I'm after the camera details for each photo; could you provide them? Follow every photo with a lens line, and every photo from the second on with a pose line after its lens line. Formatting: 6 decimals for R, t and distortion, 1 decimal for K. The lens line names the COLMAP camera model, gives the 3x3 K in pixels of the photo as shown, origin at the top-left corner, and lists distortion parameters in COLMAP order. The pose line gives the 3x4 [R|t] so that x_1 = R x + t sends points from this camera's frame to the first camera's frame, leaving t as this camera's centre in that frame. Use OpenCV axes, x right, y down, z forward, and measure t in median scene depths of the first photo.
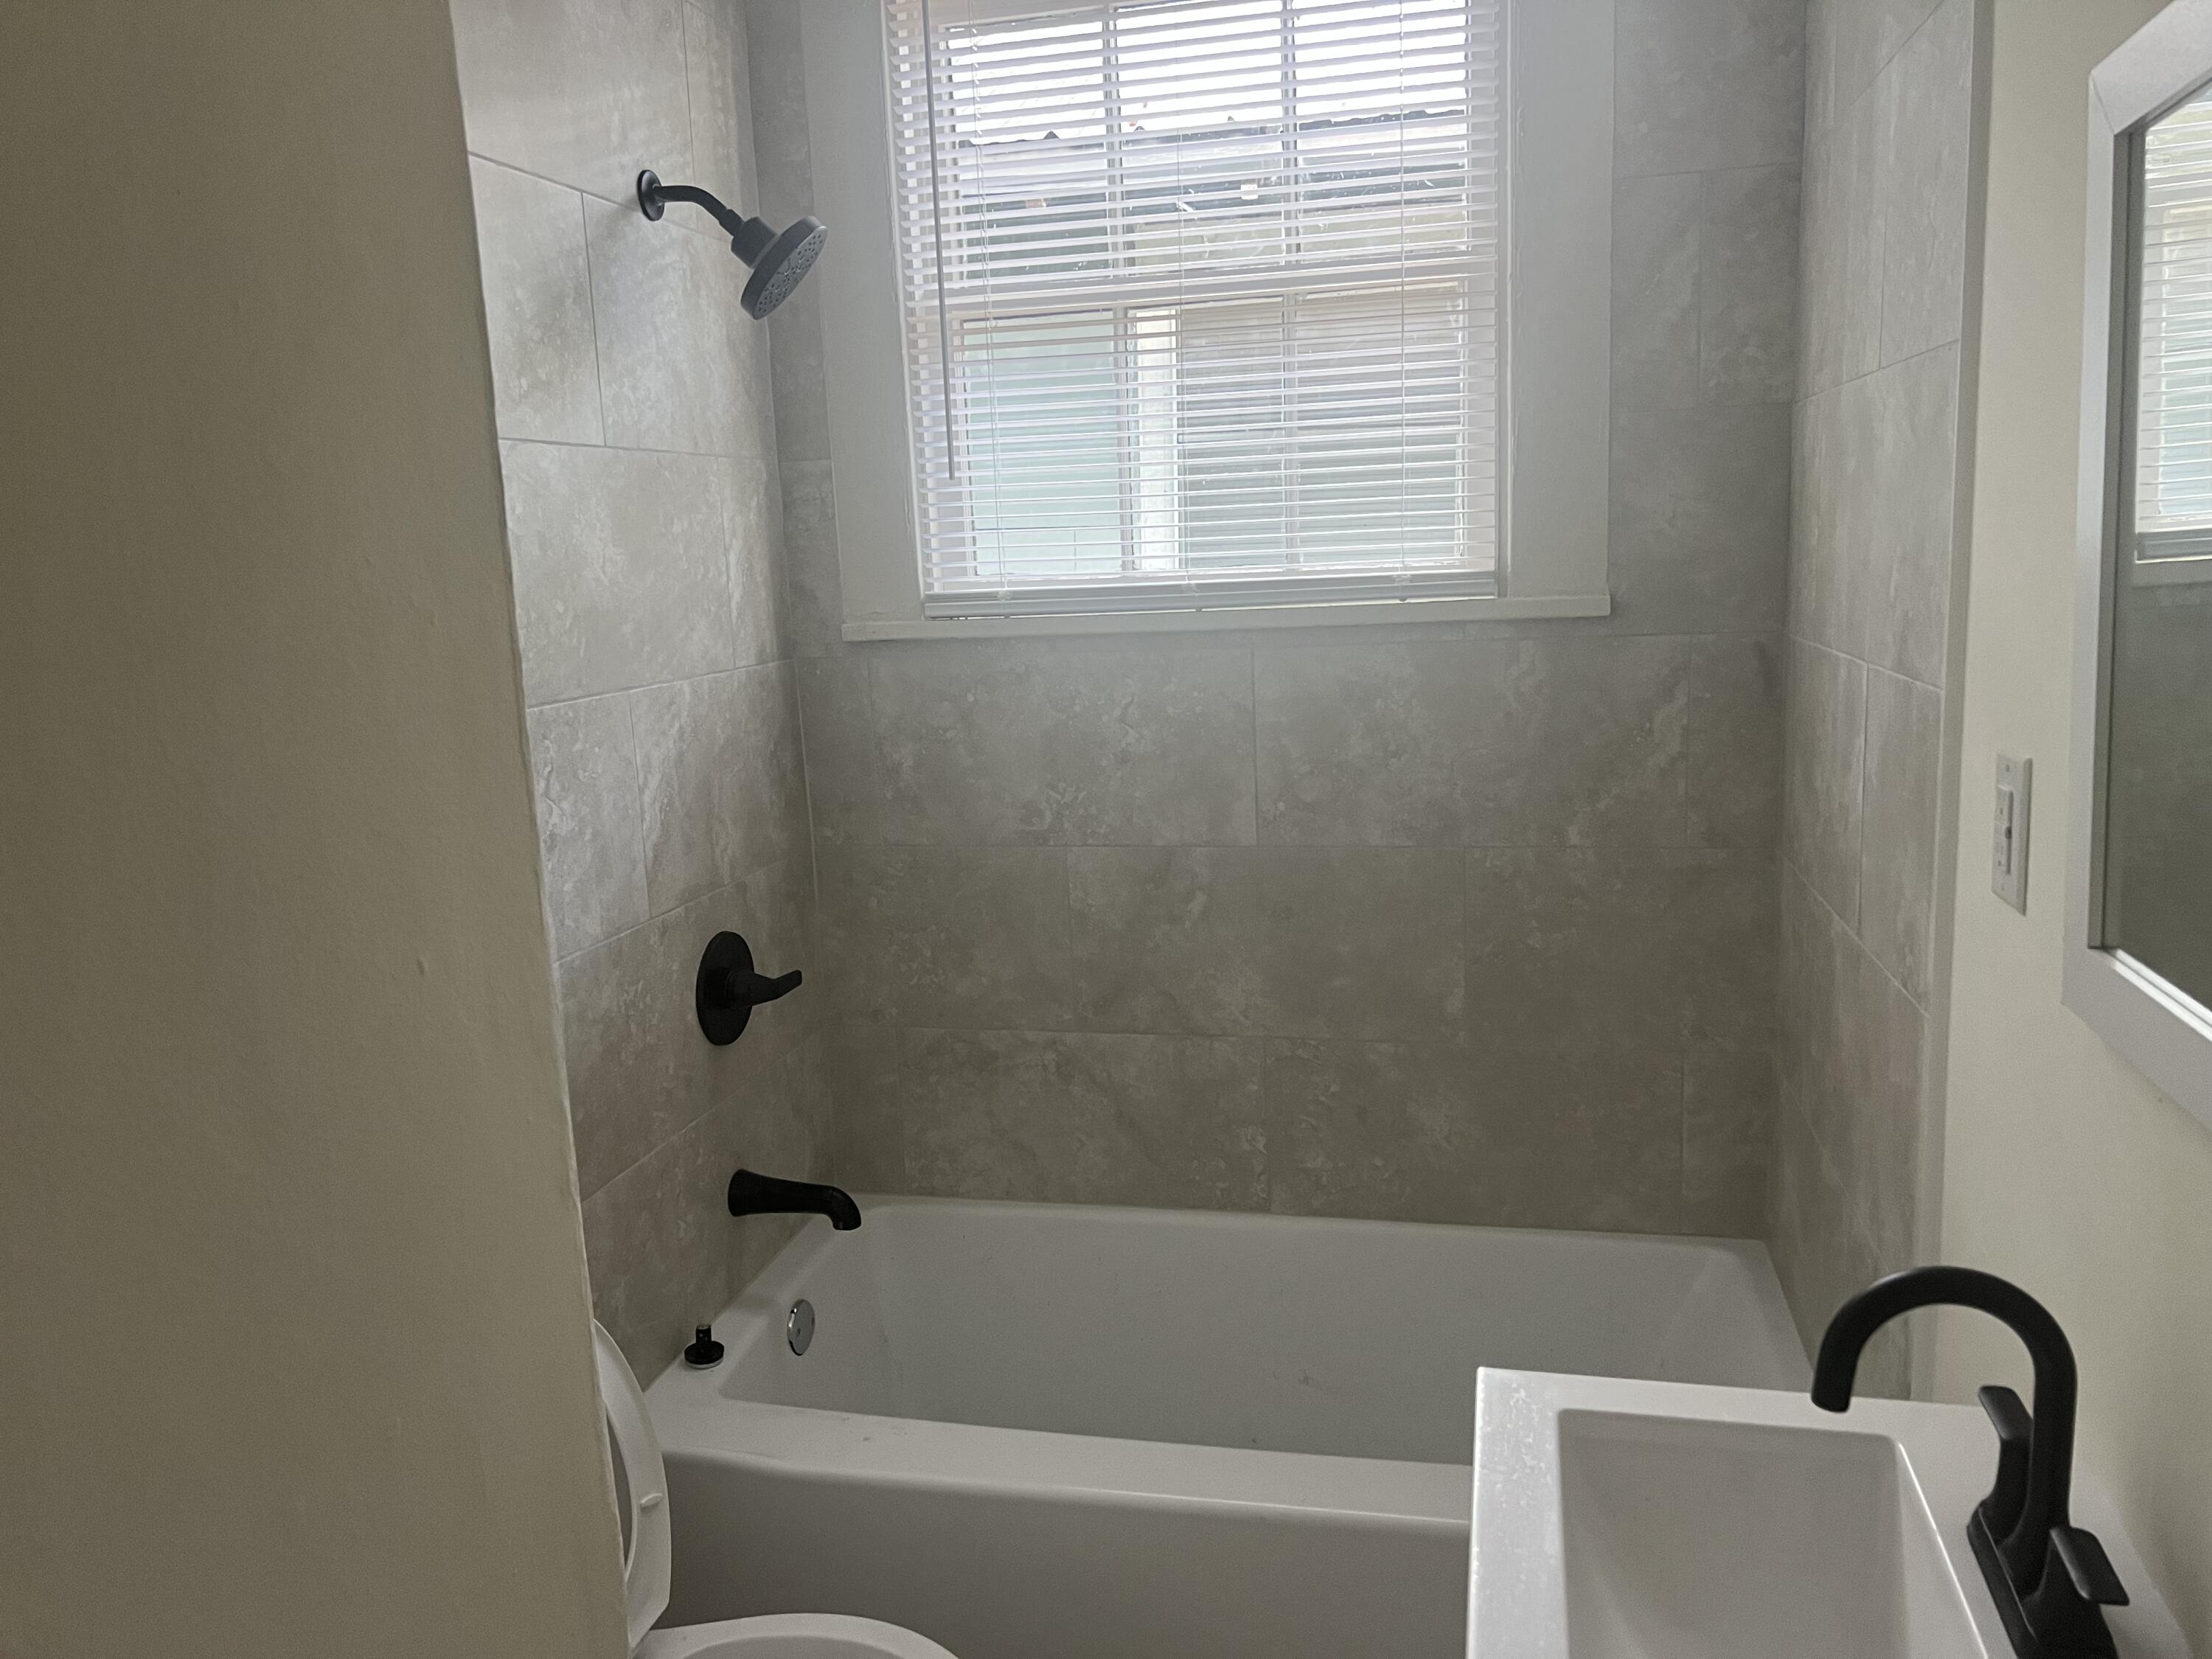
lens RADIAL K [[1681.0, 0, 1093.7], [0, 1681.0, 816.4], [0, 0, 1]] dist [0.061867, -0.060146]
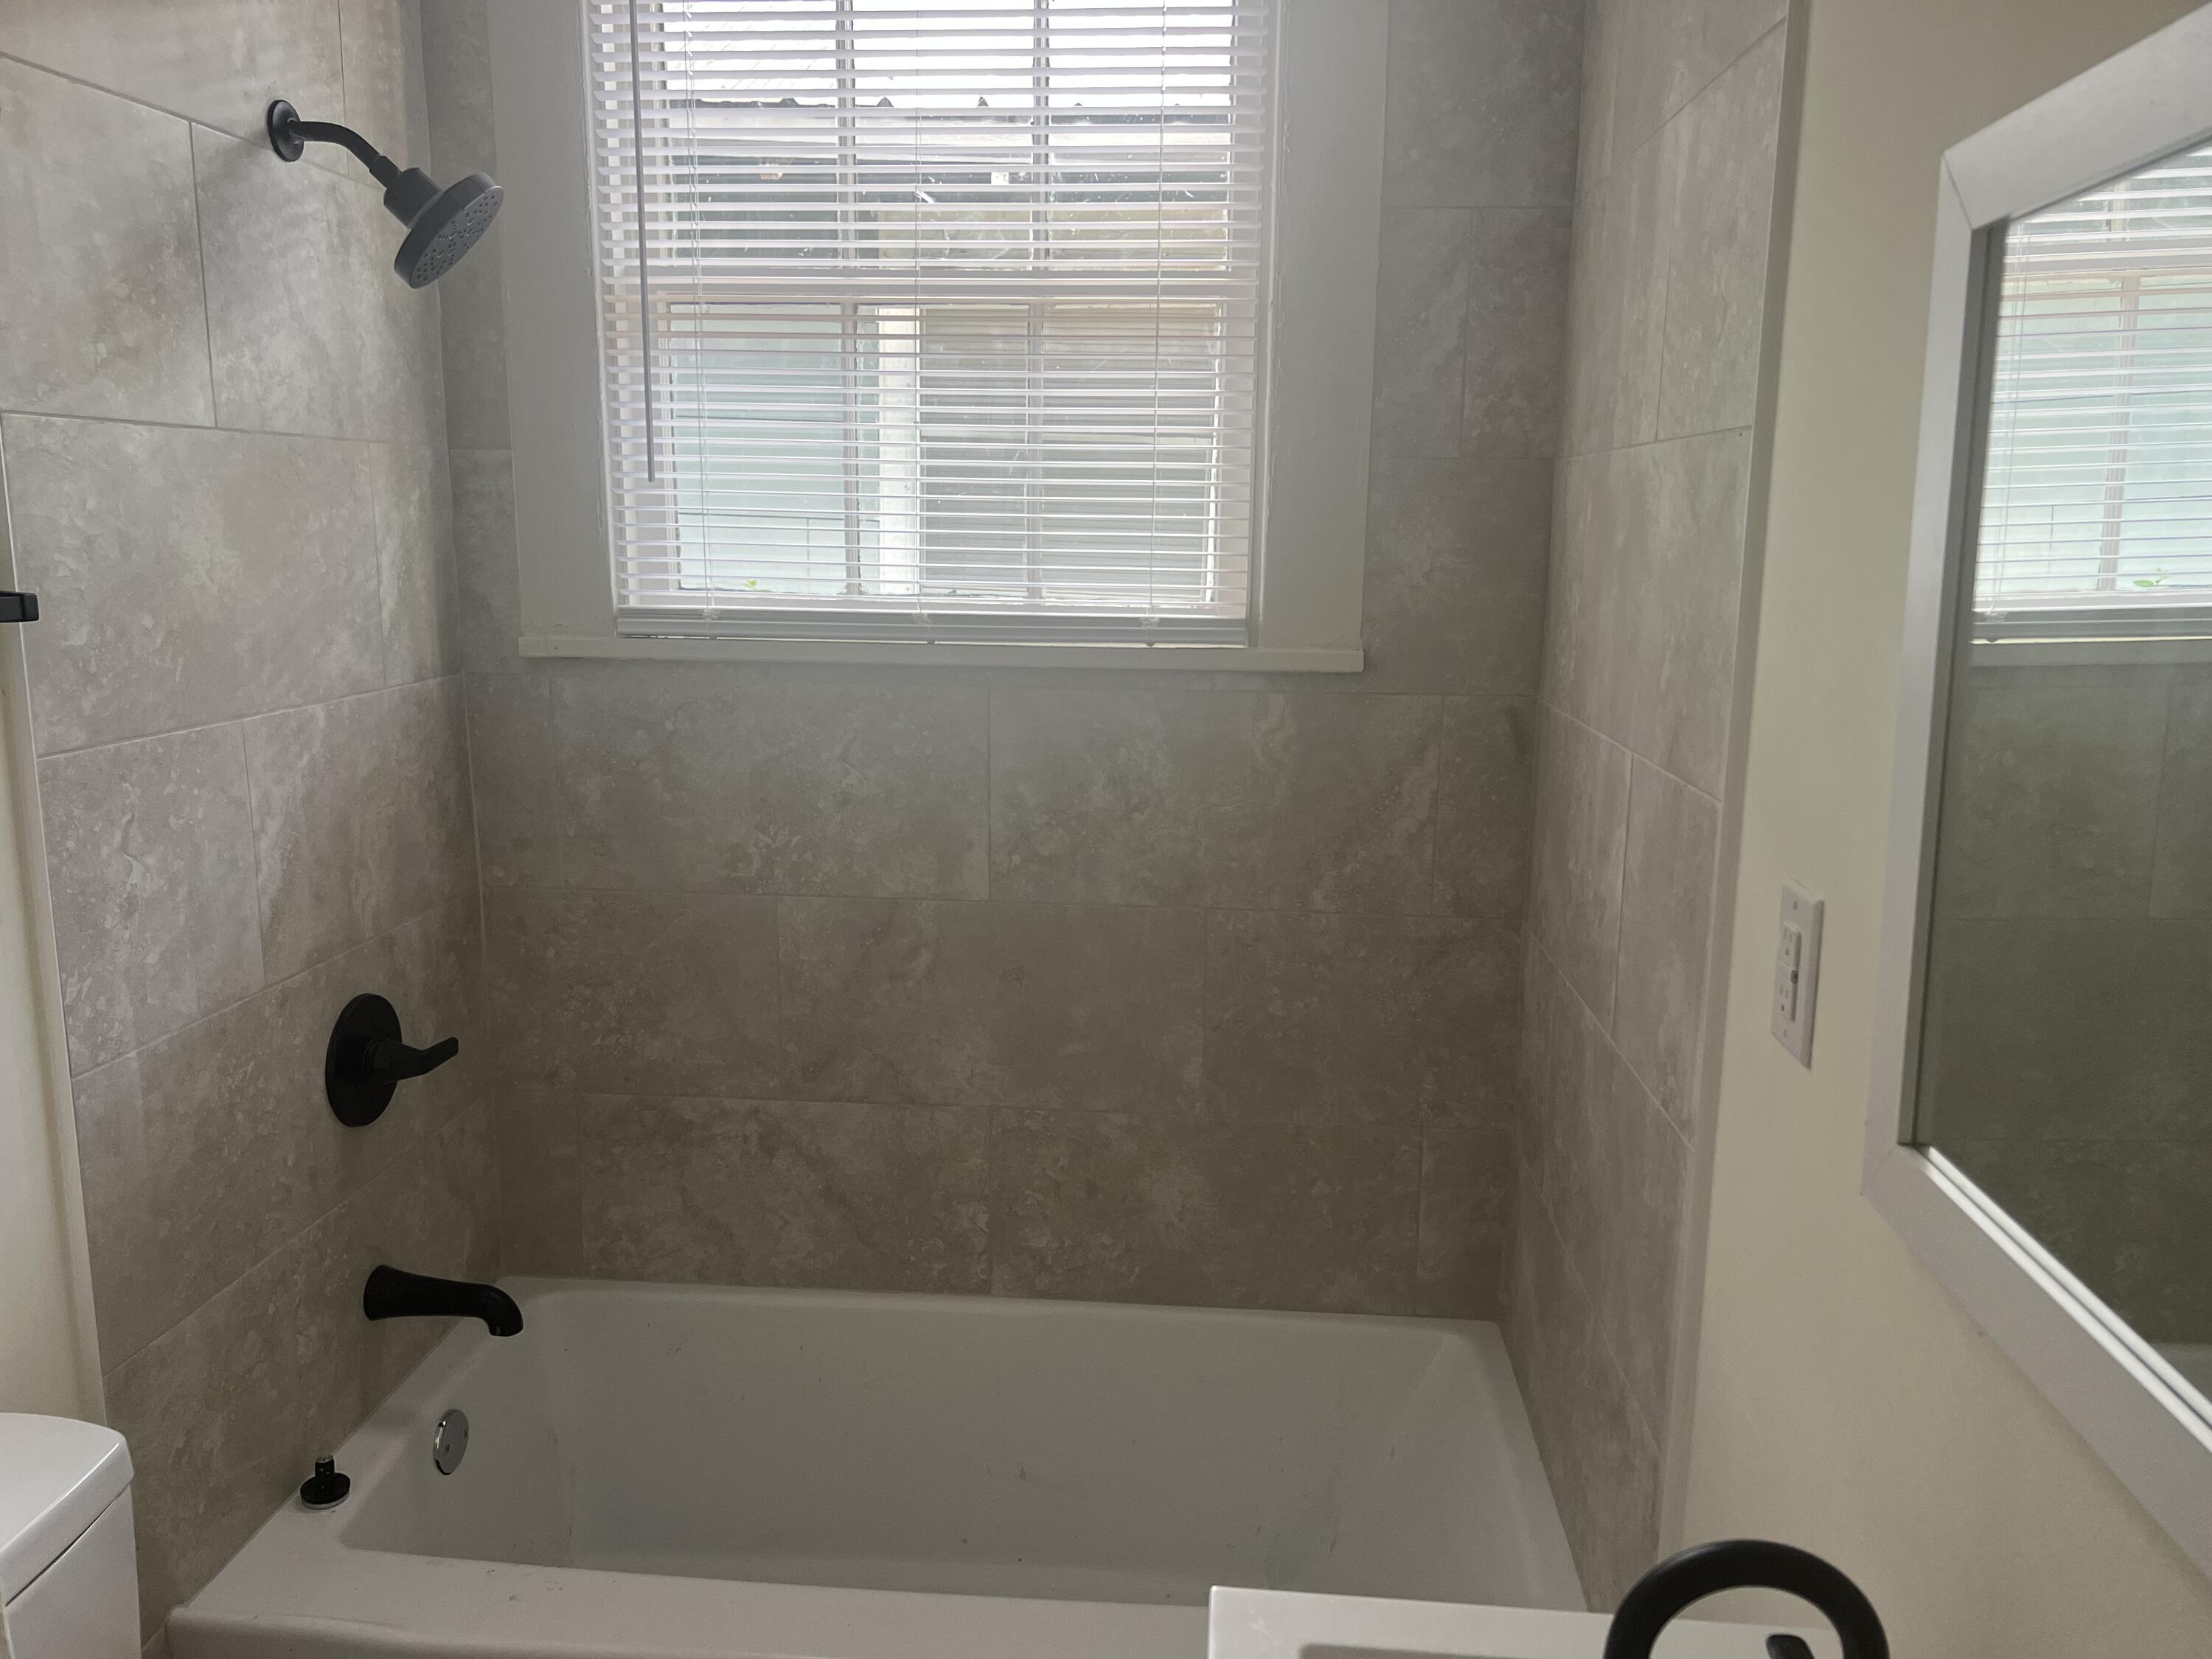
lens RADIAL K [[1681.0, 0, 1093.7], [0, 1681.0, 816.4], [0, 0, 1]] dist [0.061867, -0.060146]
pose [[0.987996, 0.025594, 0.152345, 0.014538], [-0.027590, 0.999559, 0.011000, -0.043638], [-0.151997, -0.015071, 0.988266, 0.091577]]
